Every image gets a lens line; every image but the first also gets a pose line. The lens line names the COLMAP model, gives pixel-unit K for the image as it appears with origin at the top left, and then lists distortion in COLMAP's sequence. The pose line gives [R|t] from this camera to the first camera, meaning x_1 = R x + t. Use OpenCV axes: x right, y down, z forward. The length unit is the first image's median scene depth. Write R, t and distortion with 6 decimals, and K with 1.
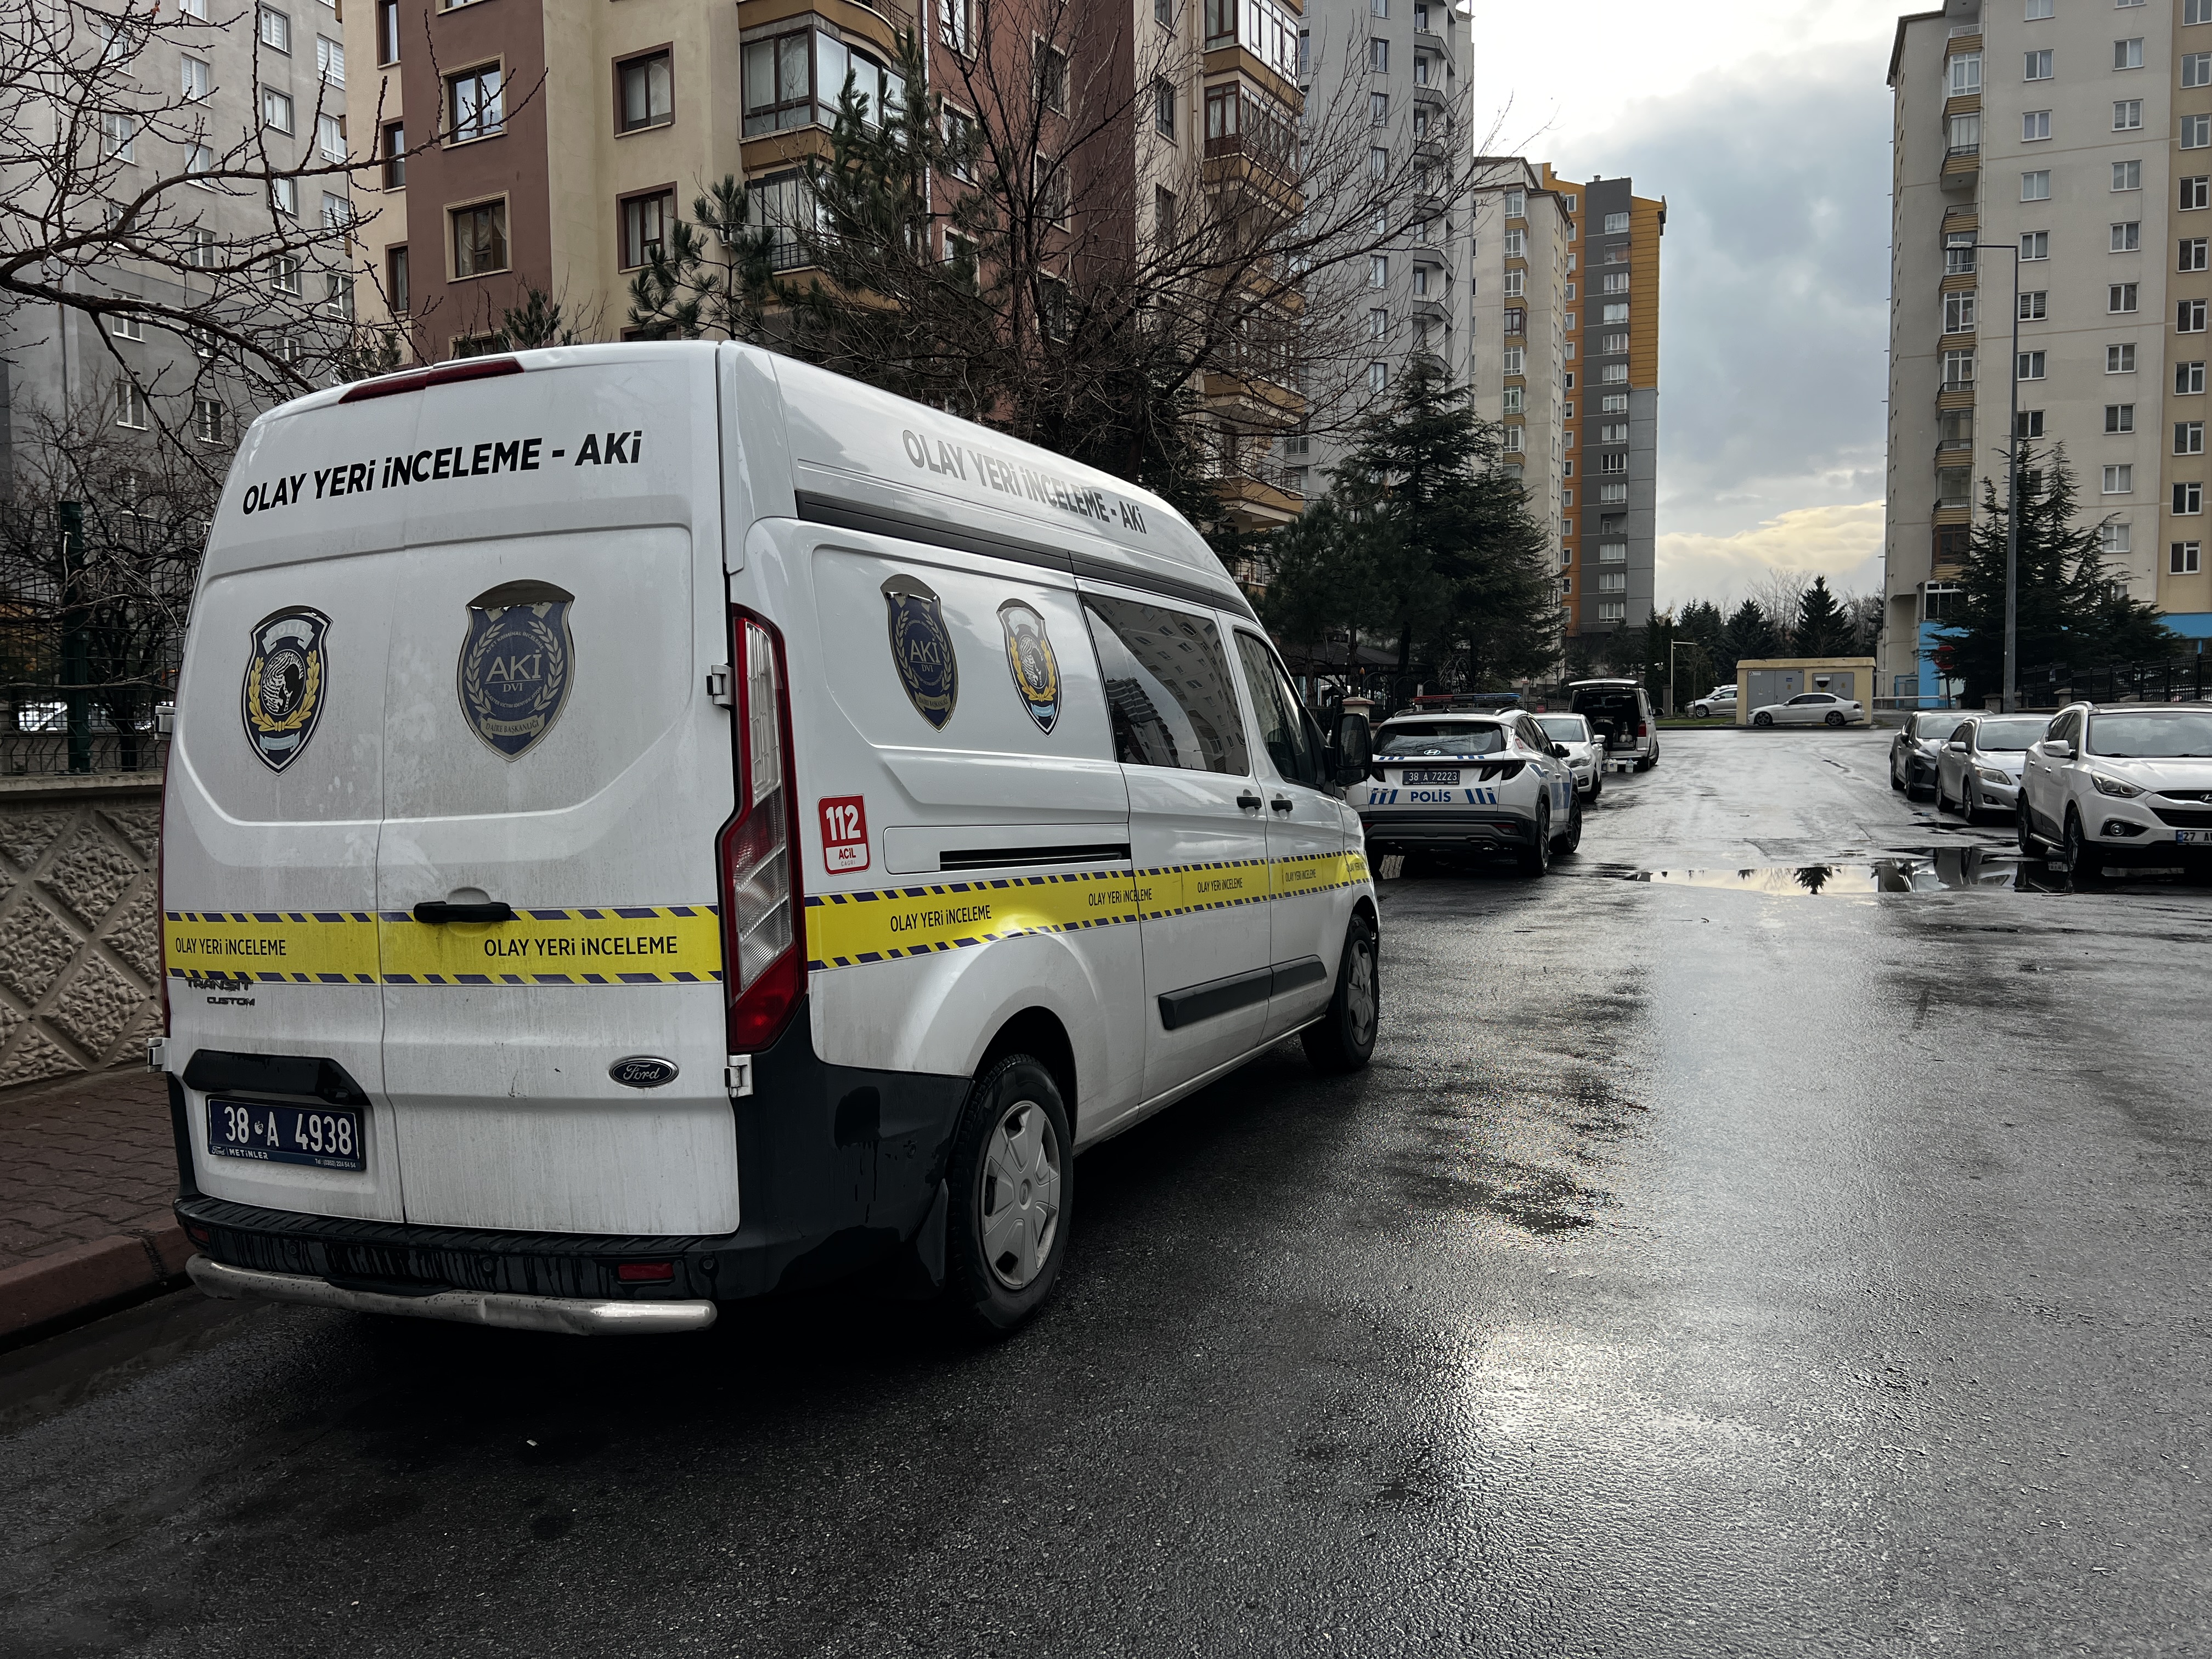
lens RADIAL K [[1699.4, 0, 1103.1], [0, 1699.4, 868.5], [0, 0, 1]] dist [-0.003028, 0.005802]
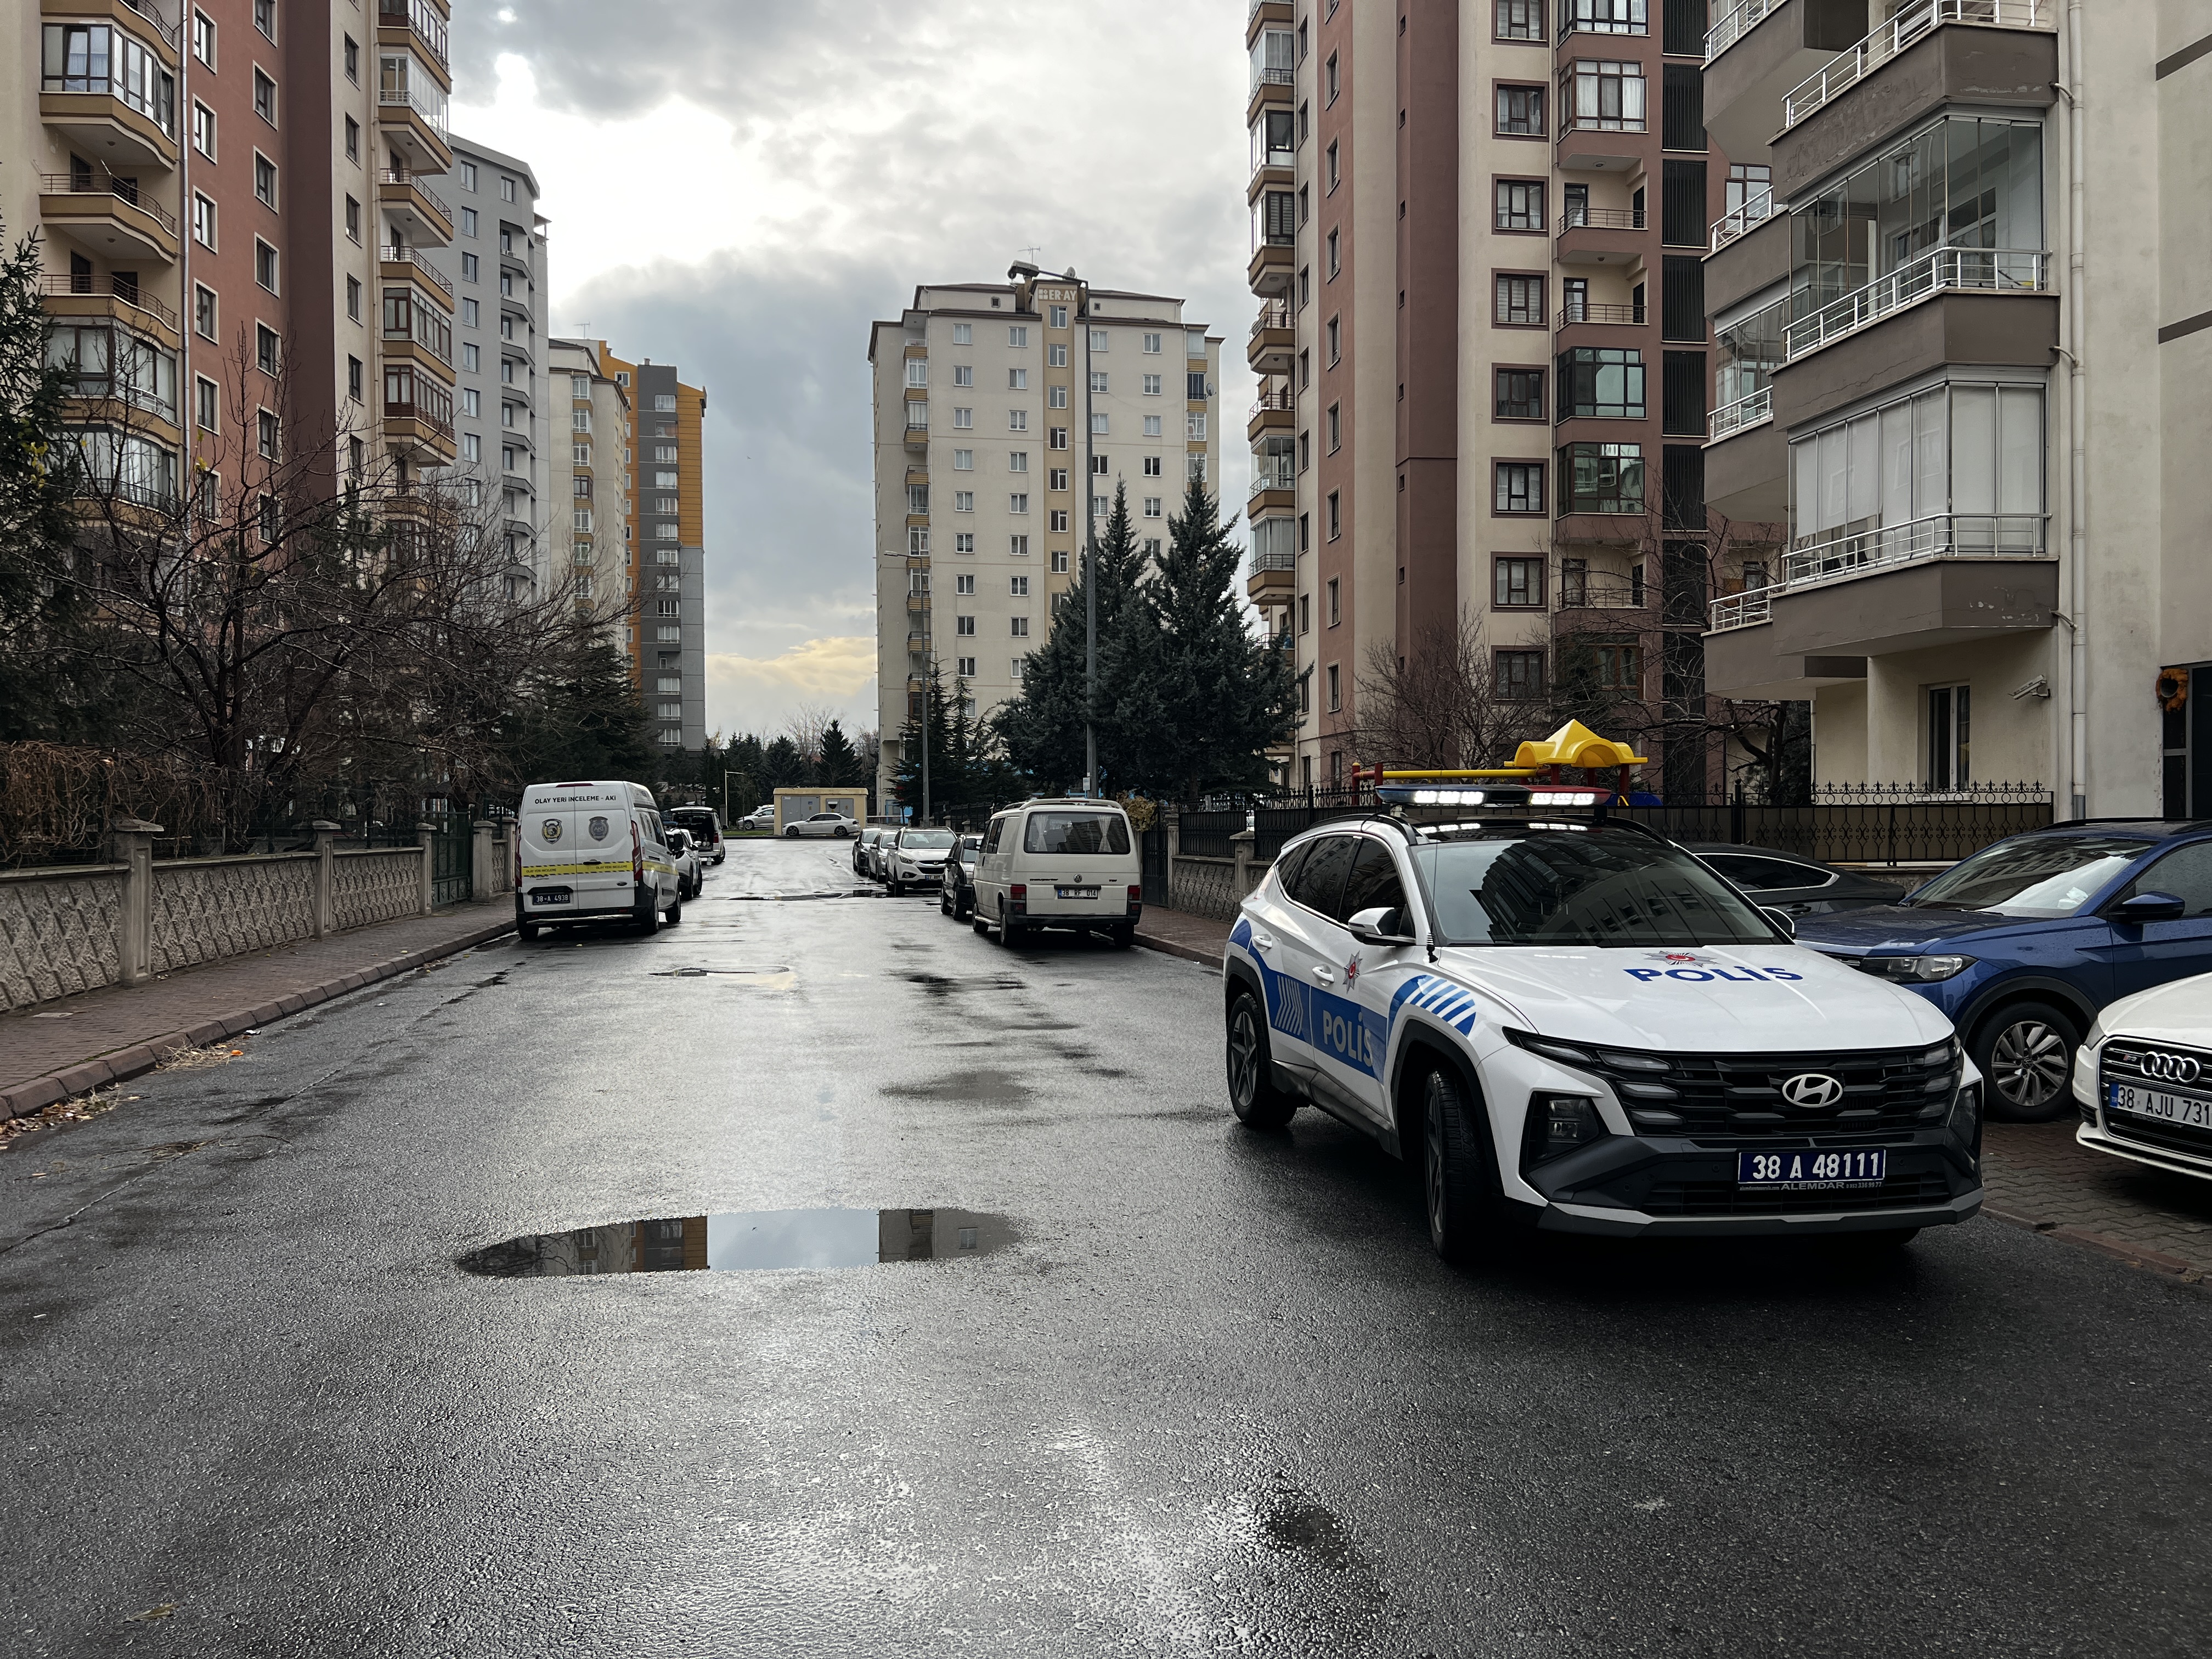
lens RADIAL K [[1699.4, 0, 1103.1], [0, 1699.4, 868.5], [0, 0, 1]] dist [-0.003028, 0.005802]
pose [[0.855360, -0.006476, 0.517994, -0.091805], [0.039673, 0.997804, -0.053038, 0.021030], [-0.516513, 0.065917, 0.853739, -0.253575]]
